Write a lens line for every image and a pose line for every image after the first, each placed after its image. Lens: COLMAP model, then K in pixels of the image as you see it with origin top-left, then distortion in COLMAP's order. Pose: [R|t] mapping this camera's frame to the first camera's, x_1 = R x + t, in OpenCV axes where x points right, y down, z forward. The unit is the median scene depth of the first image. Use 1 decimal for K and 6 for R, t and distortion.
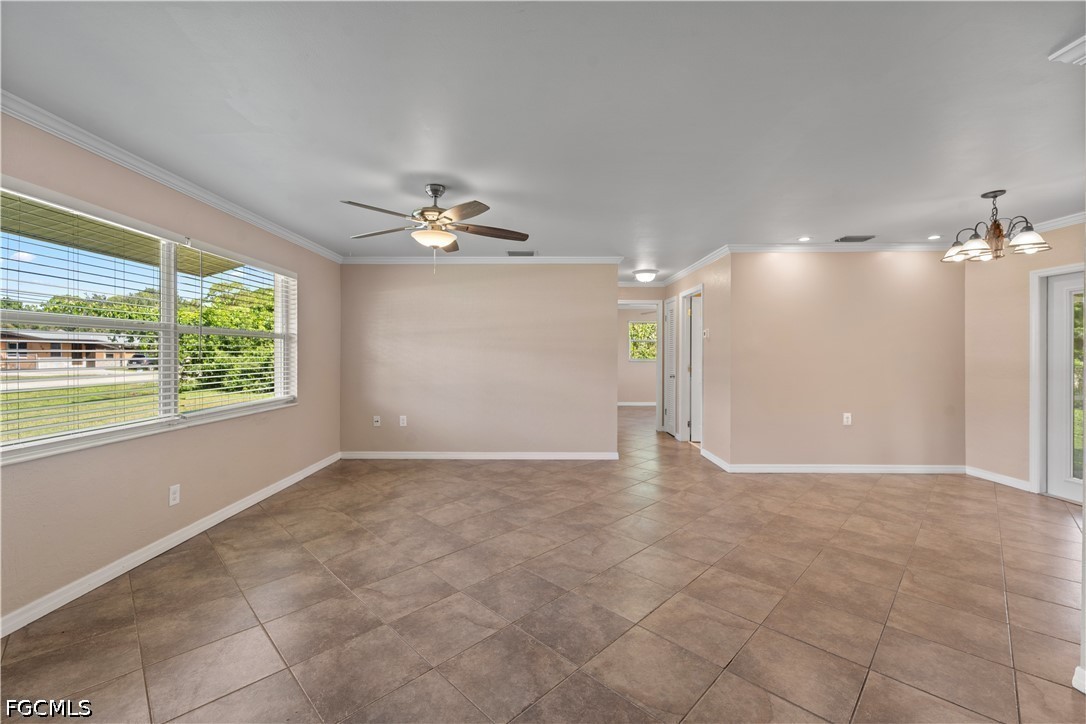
lens RADIAL K [[441.1, 0, 542.1], [0, 441.1, 351.9], [0, 0, 1]] dist [0.002259, -0.000099]
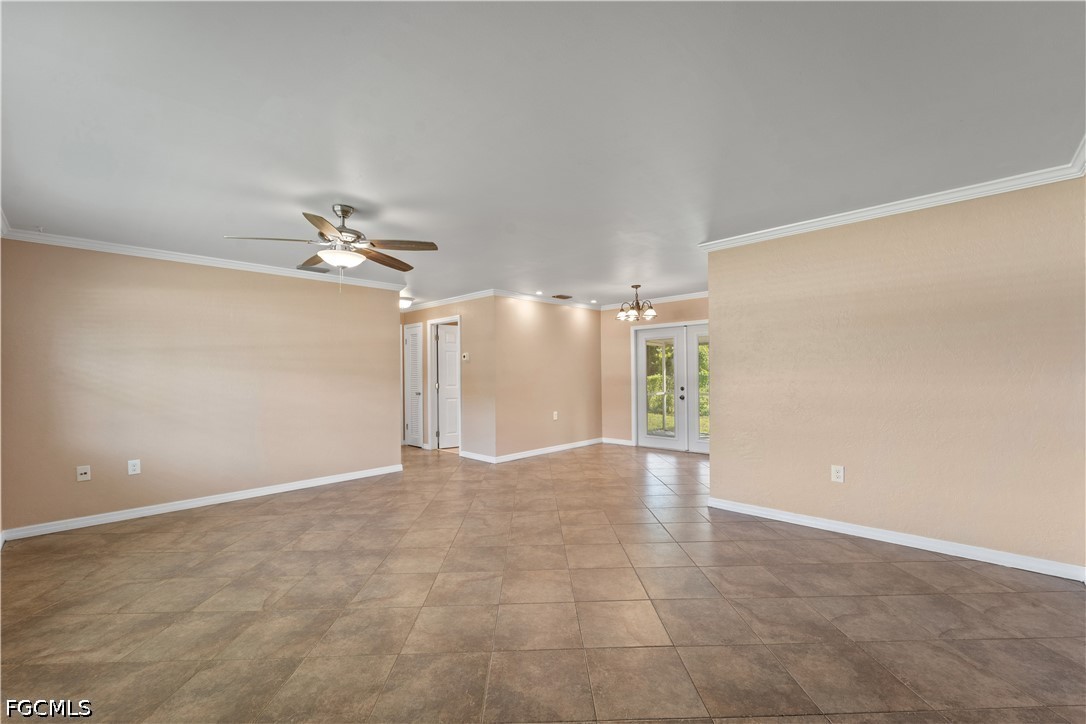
lens RADIAL K [[444.5, 0, 543.6], [0, 444.5, 368.4], [0, 0, 1]] dist [-0.000740, -0.000447]
pose [[0.692827, -0.000817, 0.721104, -0.542675], [0.008580, 0.999938, -0.007111, 0.002859], [-0.721053, 0.011114, 0.692791, -0.021820]]
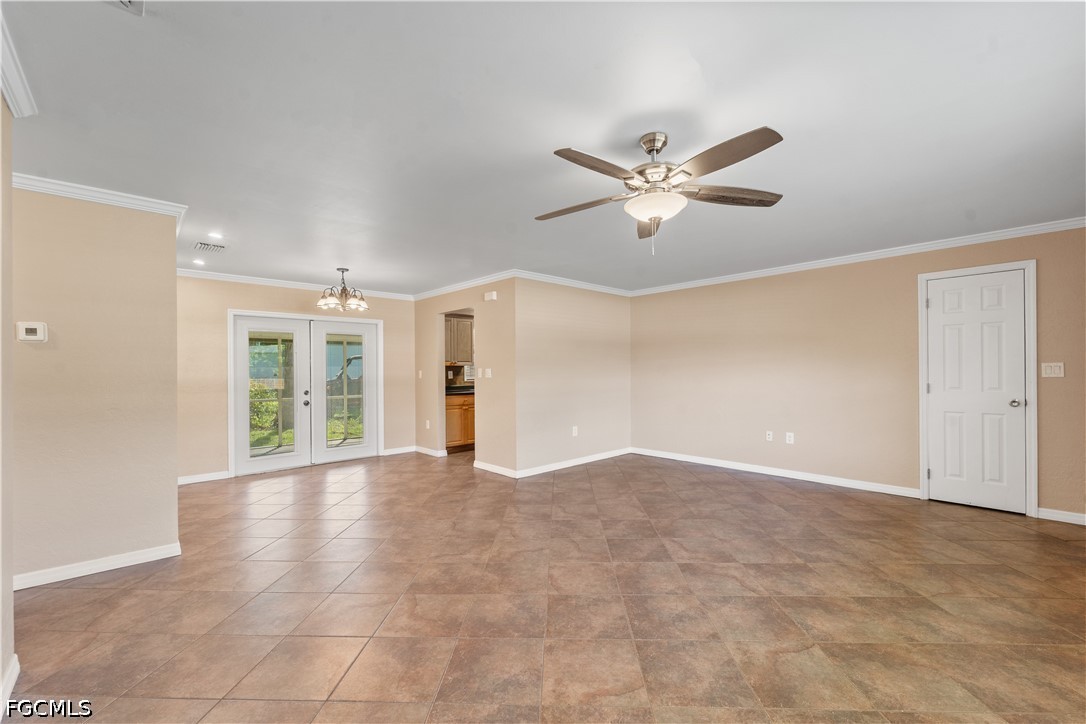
lens RADIAL K [[444.5, 0, 543.6], [0, 444.5, 368.4], [0, 0, 1]] dist [-0.000740, -0.000447]
pose [[-0.679213, 0.008958, 0.733886, -0.536503], [0.005886, 0.999960, -0.006758, 0.008427], [-0.733917, -0.000270, -0.679239, 1.339445]]
